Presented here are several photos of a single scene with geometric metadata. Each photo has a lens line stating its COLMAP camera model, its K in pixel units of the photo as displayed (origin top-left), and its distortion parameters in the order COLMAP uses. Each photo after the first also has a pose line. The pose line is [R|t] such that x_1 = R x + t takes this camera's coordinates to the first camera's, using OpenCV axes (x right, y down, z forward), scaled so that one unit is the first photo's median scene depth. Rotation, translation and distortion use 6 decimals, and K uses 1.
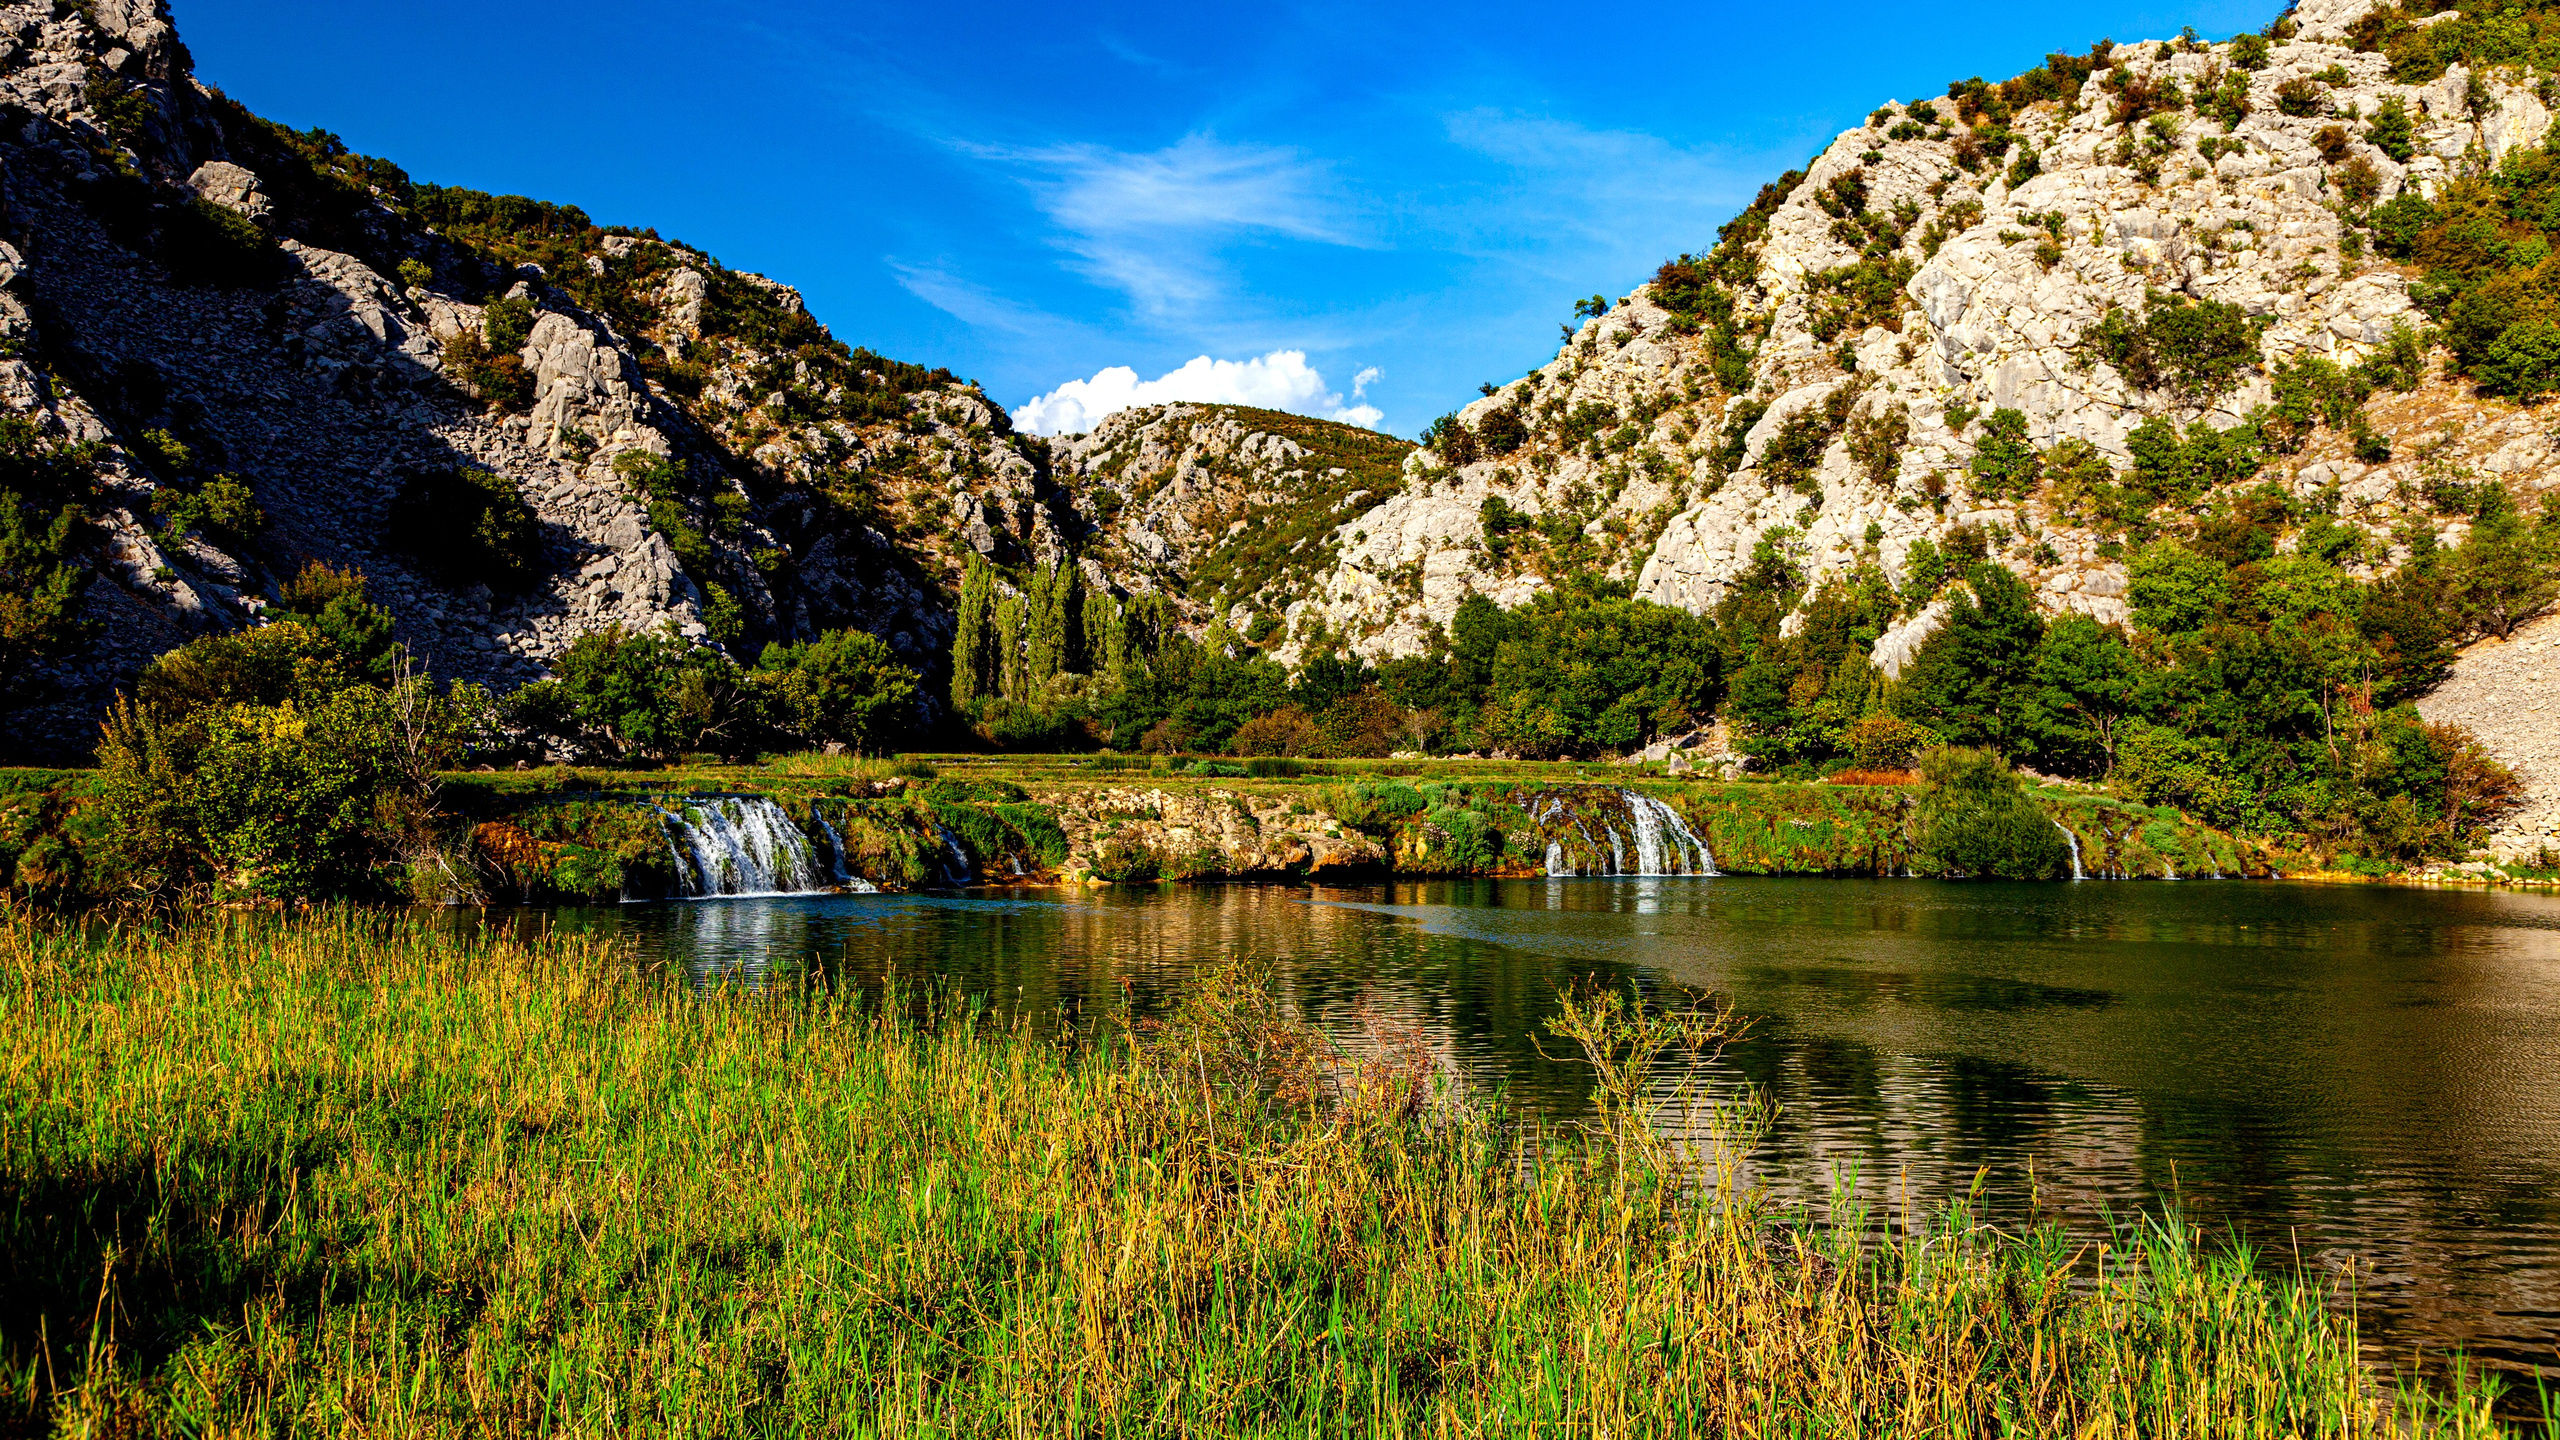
lens RADIAL K [[2441.0, 0, 1280.0], [0, 2441.0, 711.7], [0, 0, 1]] dist [-0.004623, 0.000000]
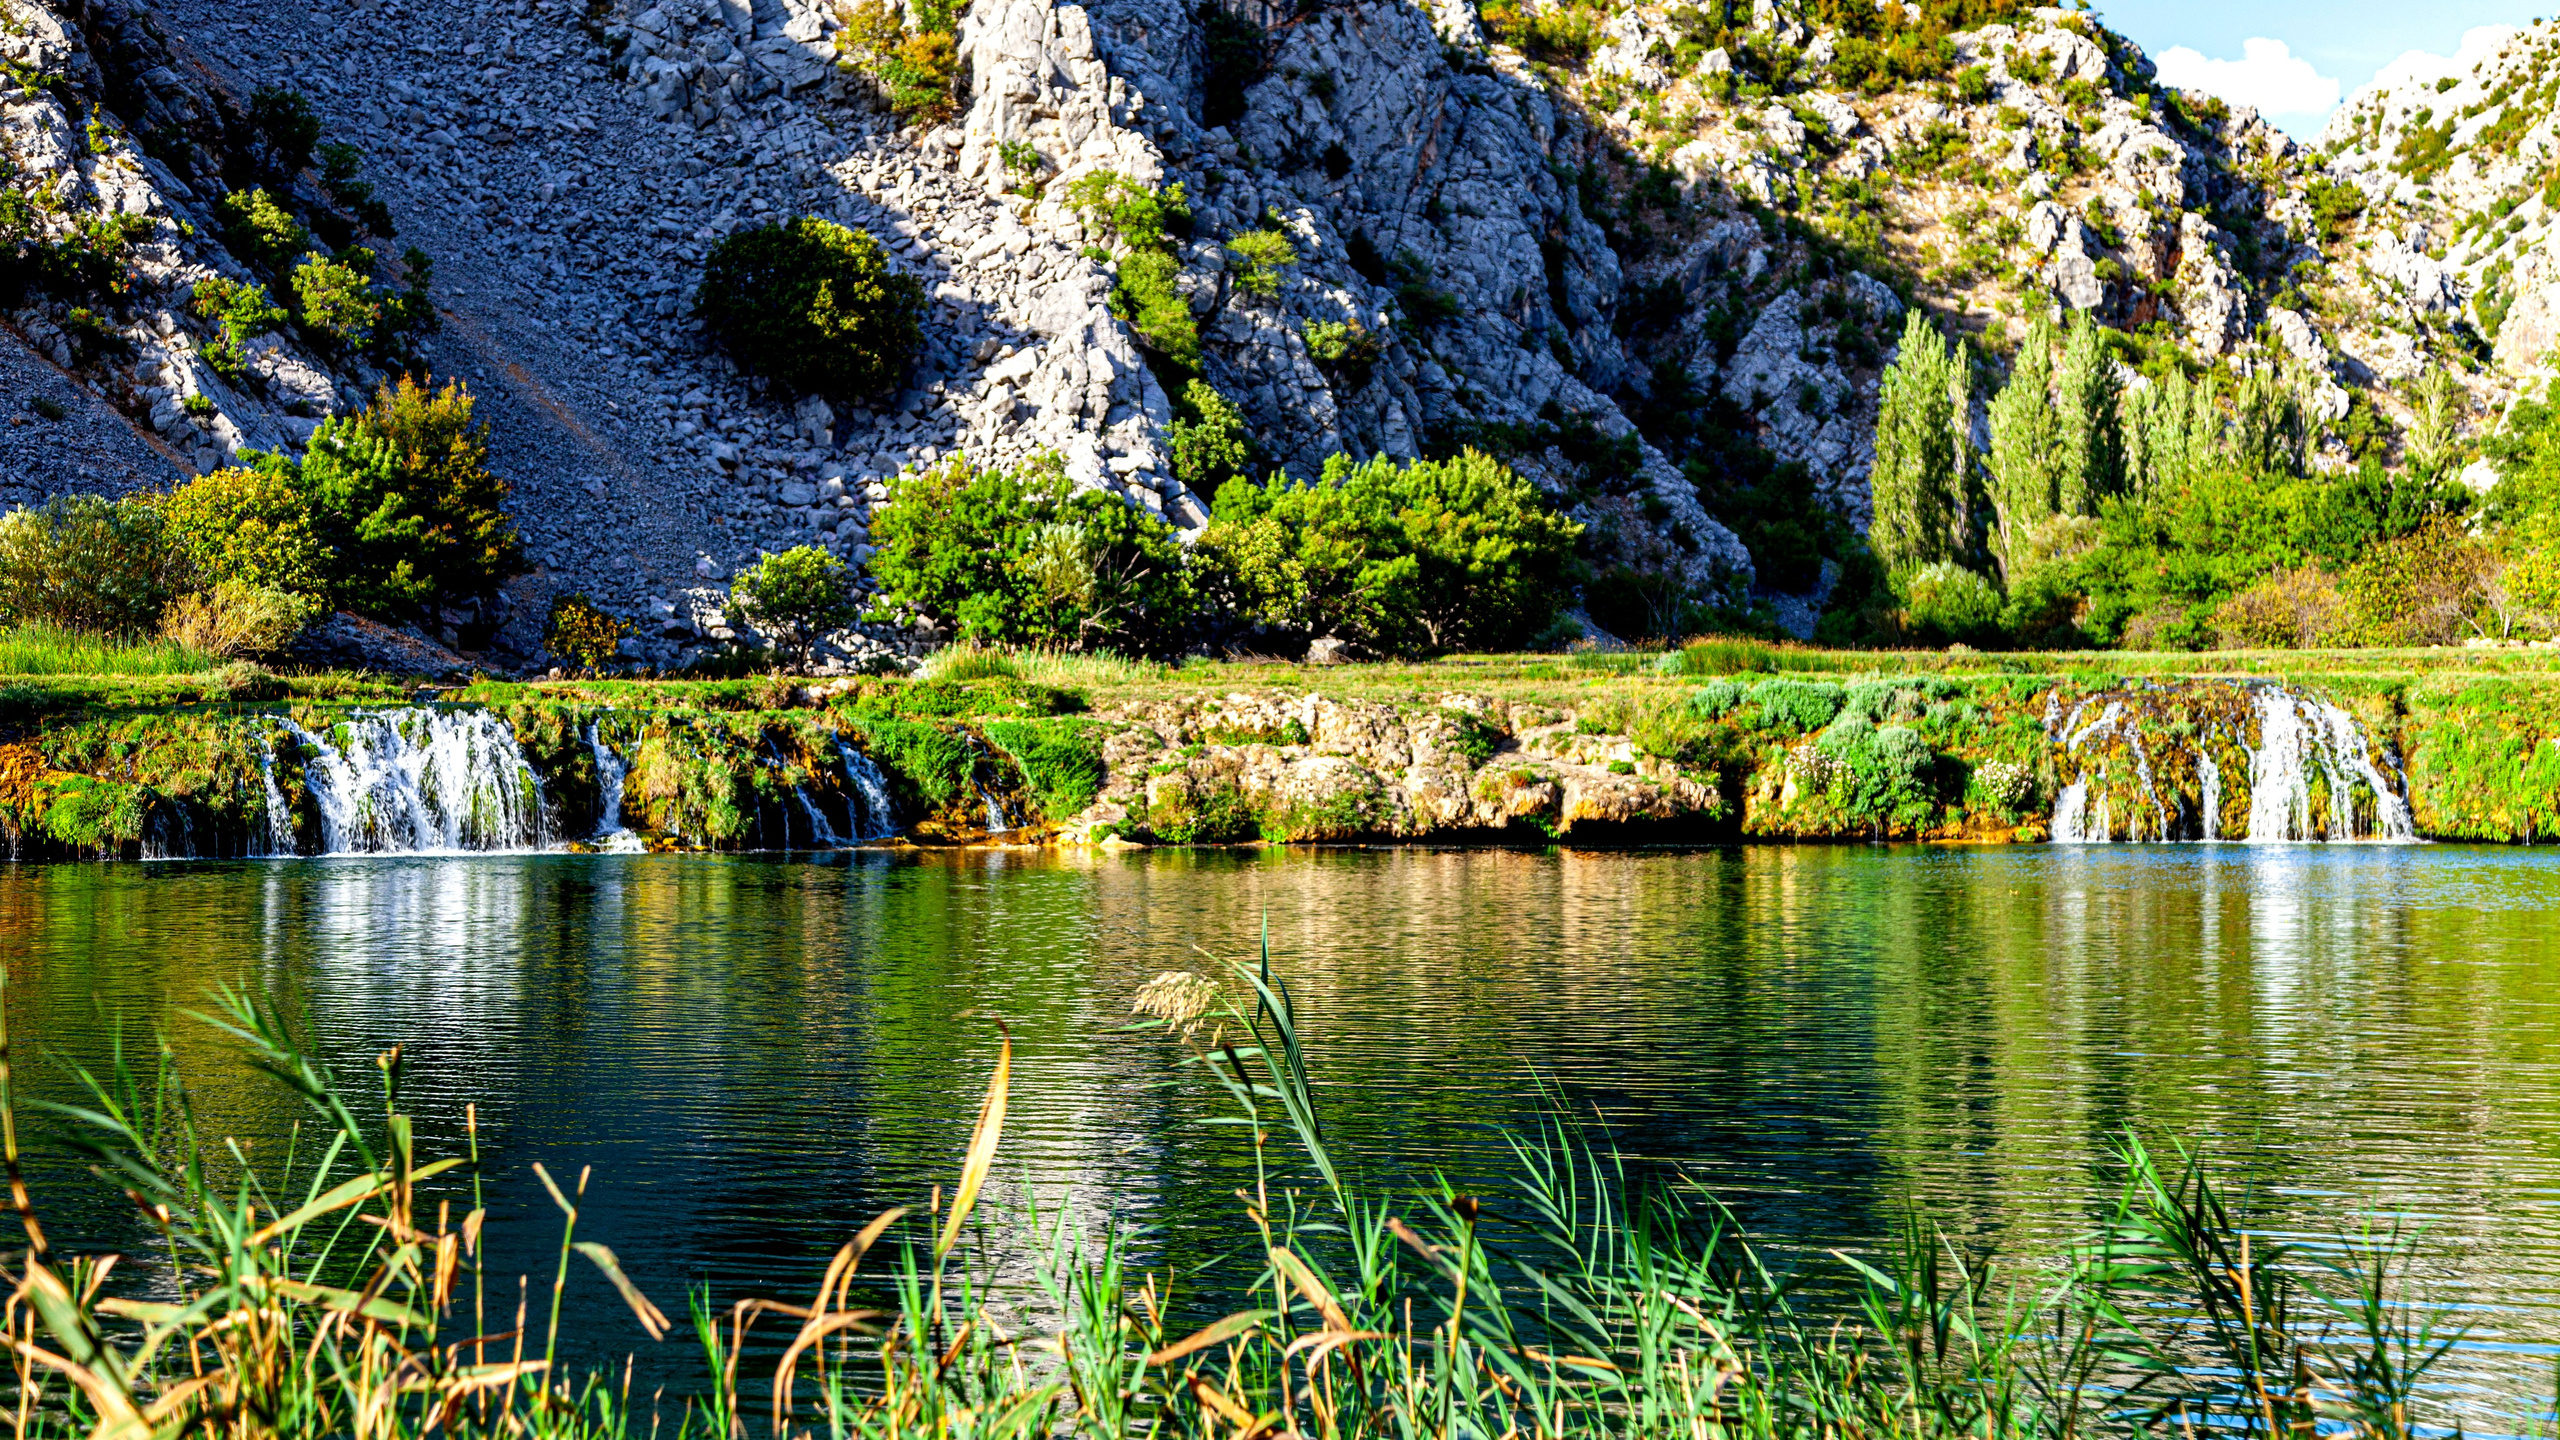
lens RADIAL K [[4375.7, 0, 1280.0], [0, 4375.7, 722.9], [0, 0, 1]] dist [0.017613, 0.000000]
pose [[0.909190, -0.012551, -0.416193, 0.241807], [0.022873, 0.999542, 0.019823, 0.010900], [0.415753, -0.027542, 0.909060, 0.013880]]
